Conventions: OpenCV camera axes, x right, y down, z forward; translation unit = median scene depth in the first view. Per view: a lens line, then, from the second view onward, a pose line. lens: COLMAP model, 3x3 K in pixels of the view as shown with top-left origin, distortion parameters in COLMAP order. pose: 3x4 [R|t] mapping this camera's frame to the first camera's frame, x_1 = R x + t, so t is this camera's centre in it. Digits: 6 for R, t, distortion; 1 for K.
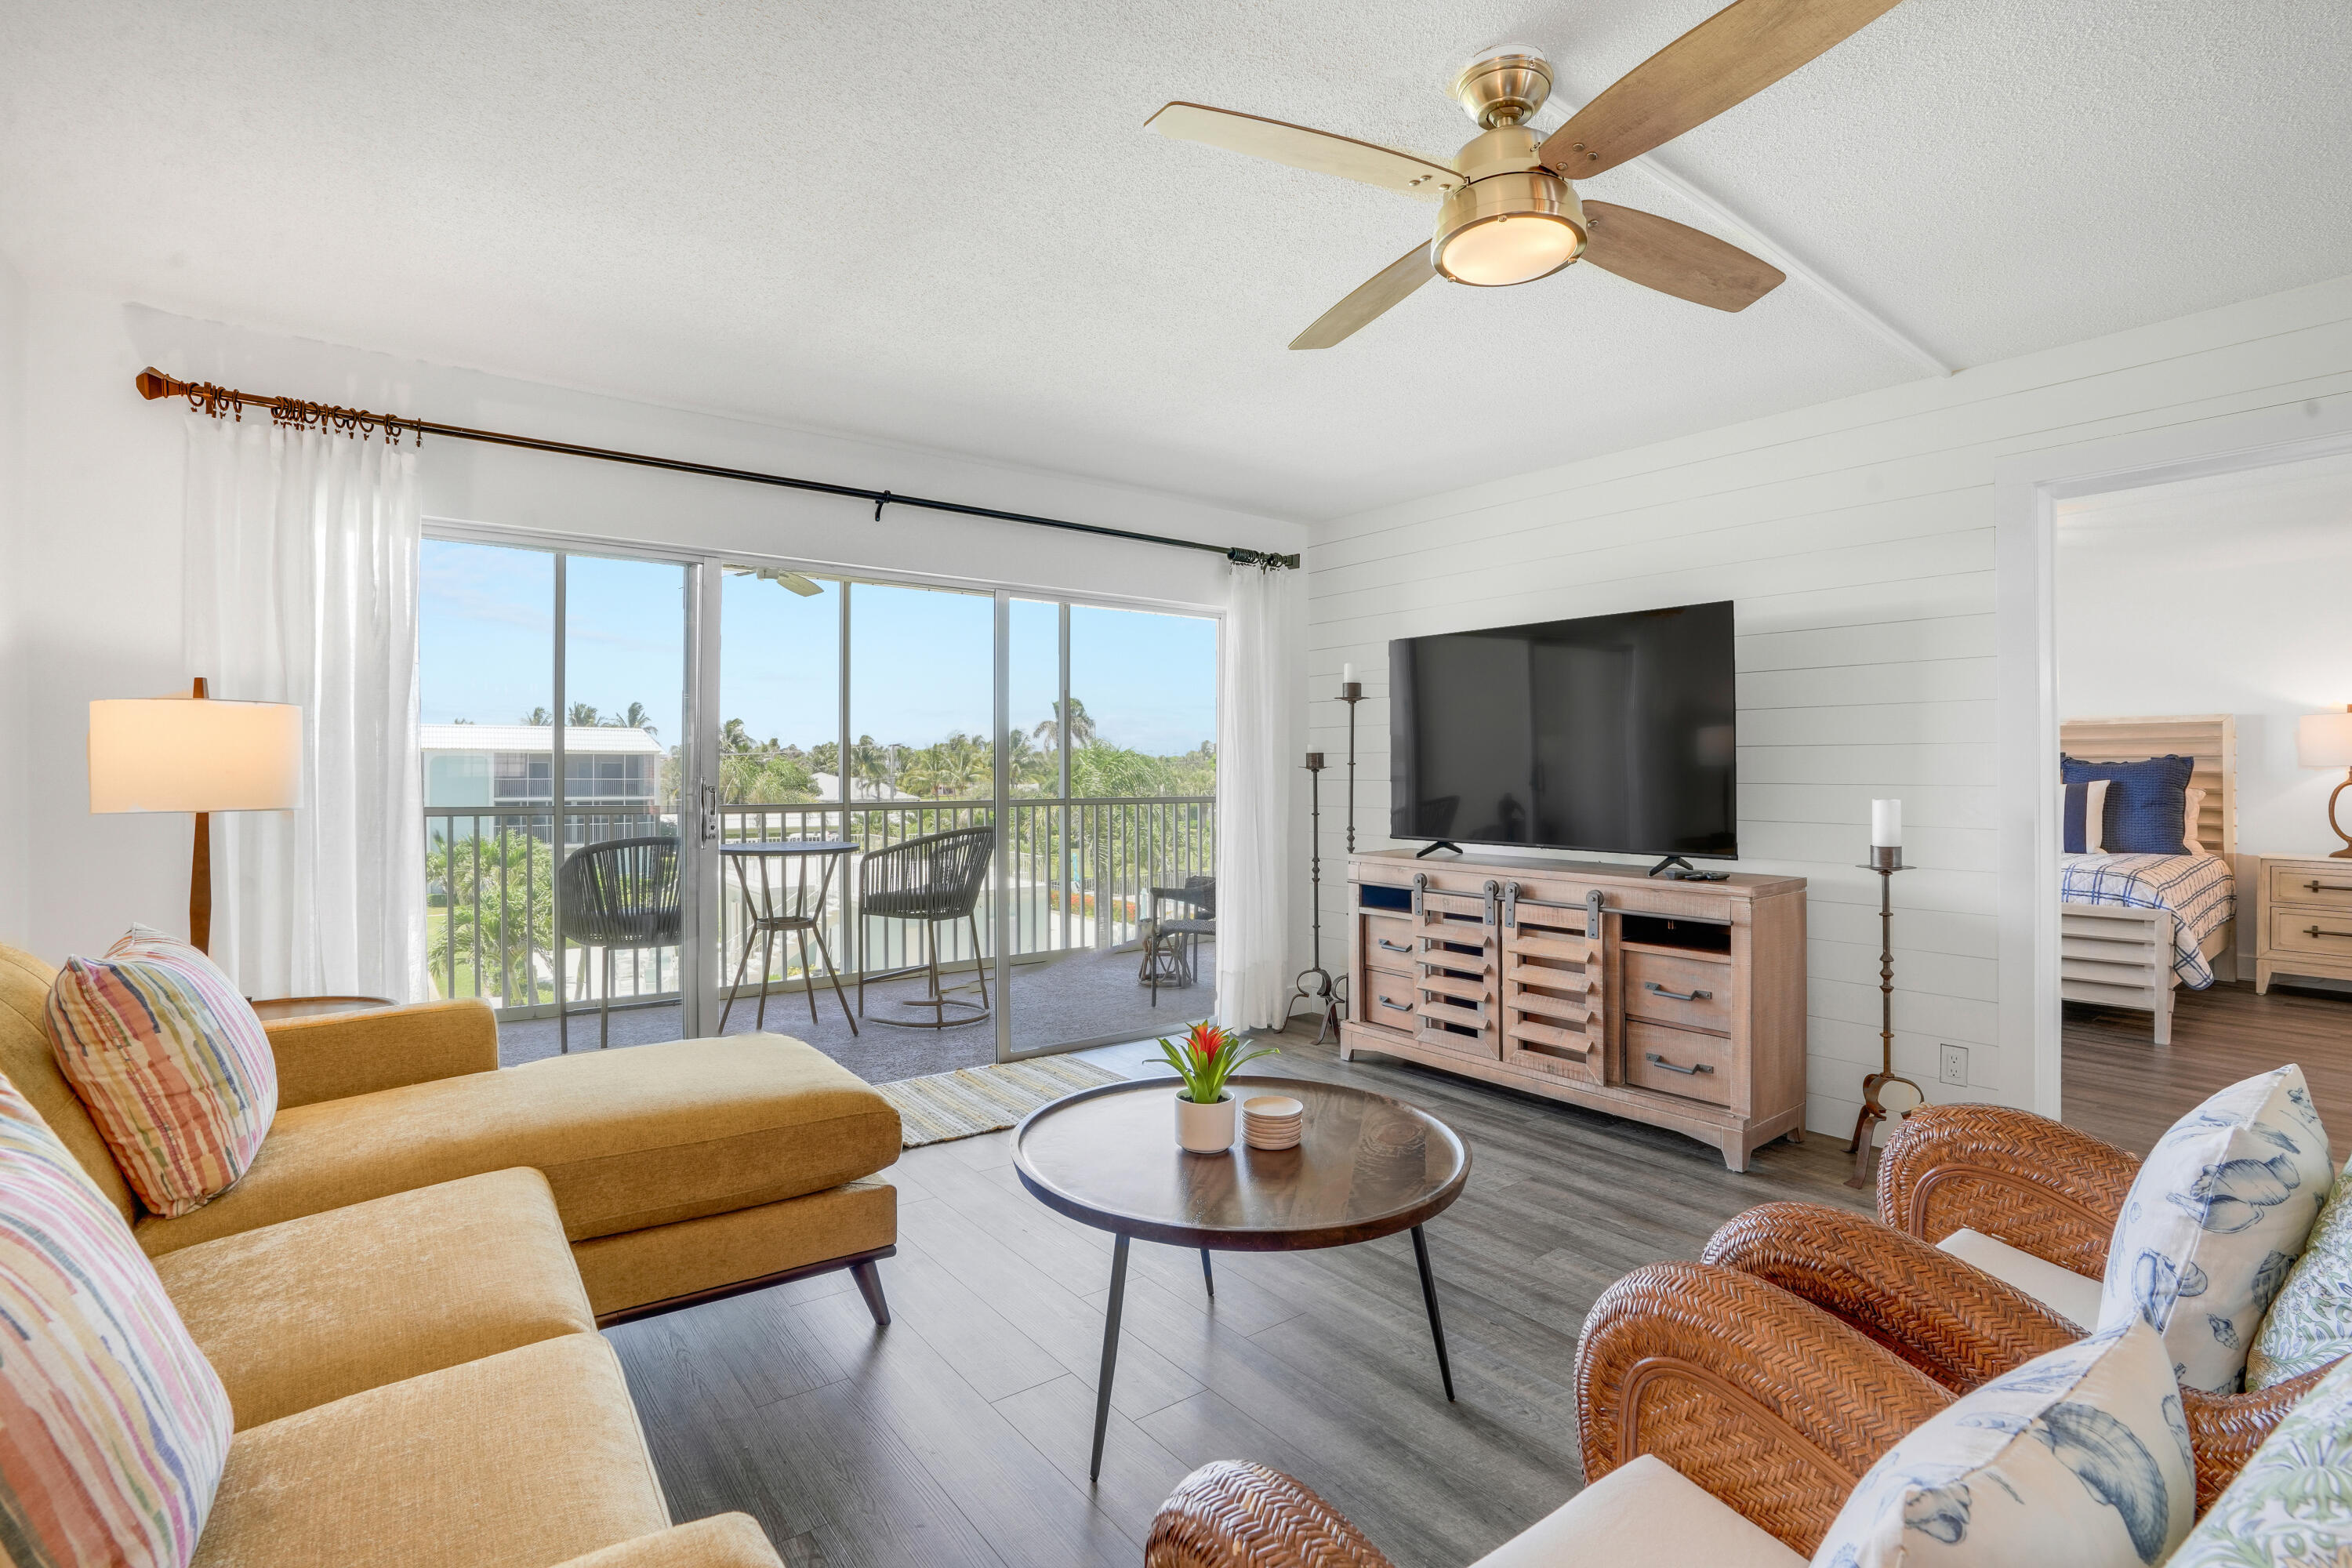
lens RADIAL K [[1086.2, 0, 1173.8], [0, 1086.2, 768.4], [0, 0, 1]] dist [-0.048147, 0.006073]
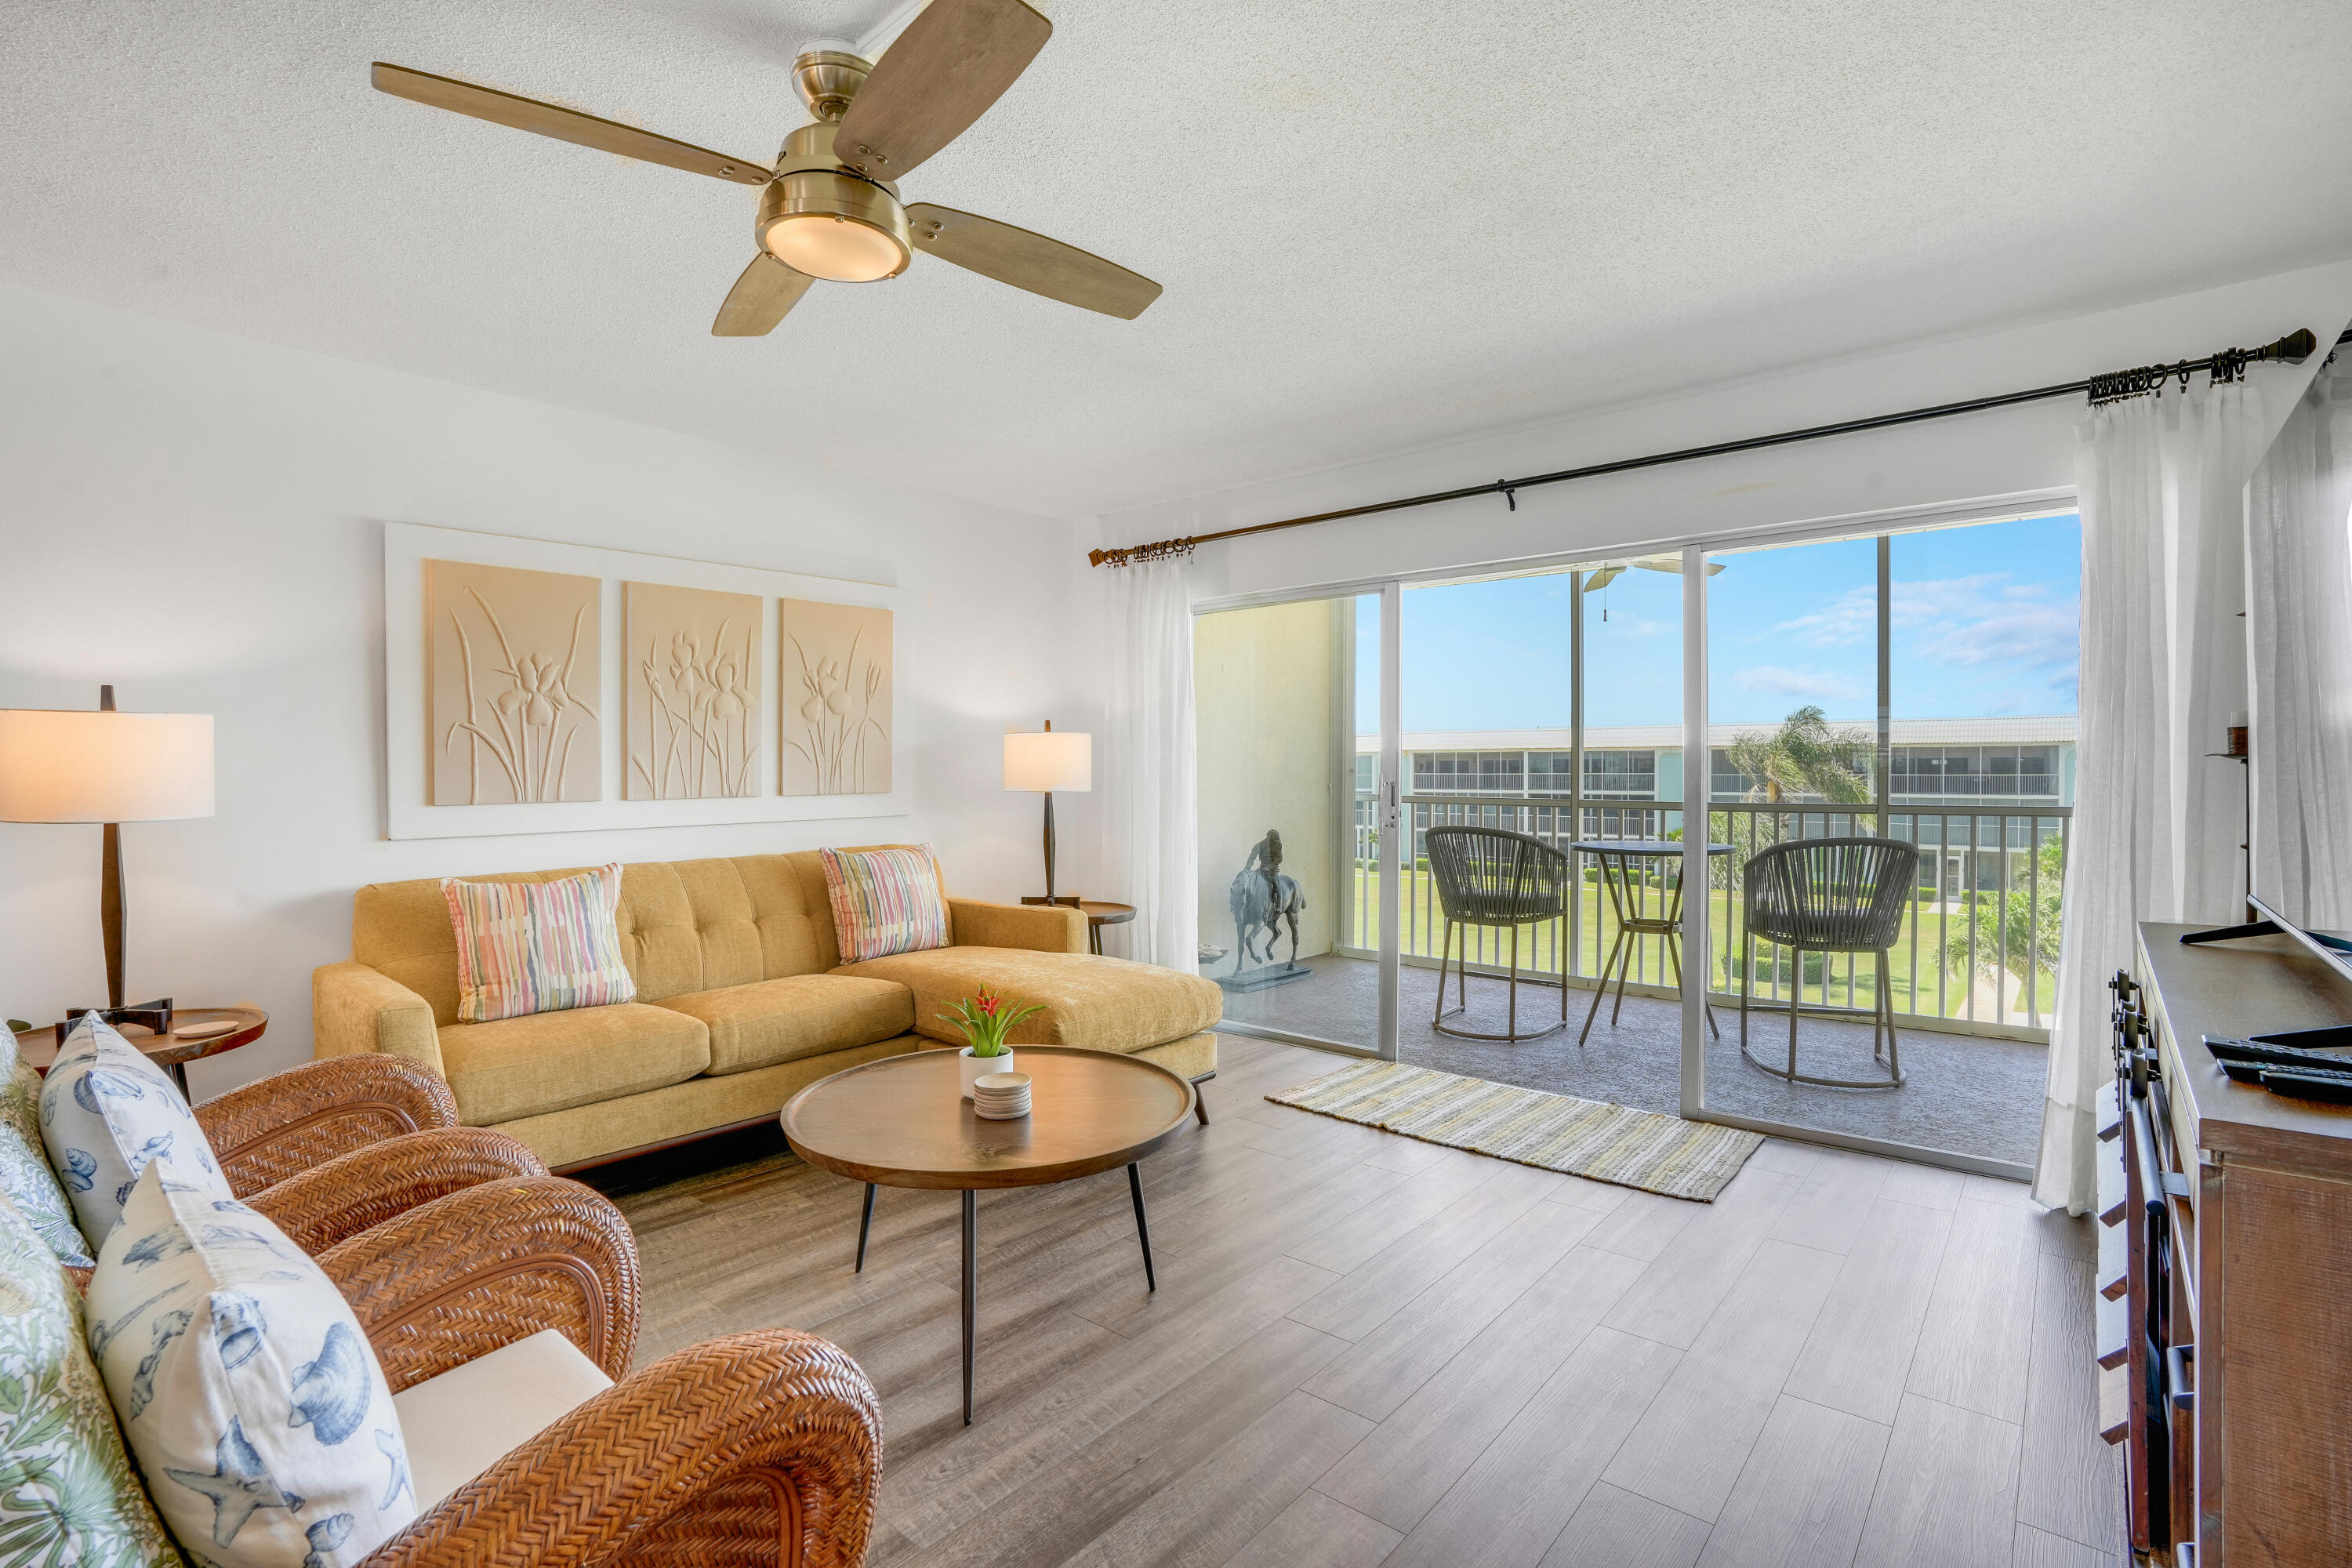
lens RADIAL K [[1086.2, 0, 1173.8], [0, 1086.2, 768.4], [0, 0, 1]] dist [-0.048147, 0.006073]
pose [[0.208077, -0.007948, -0.978080, 0.620570], [0.009926, 0.999933, -0.006014, 0.008937], [0.978062, -0.008457, 0.208142, 0.504356]]
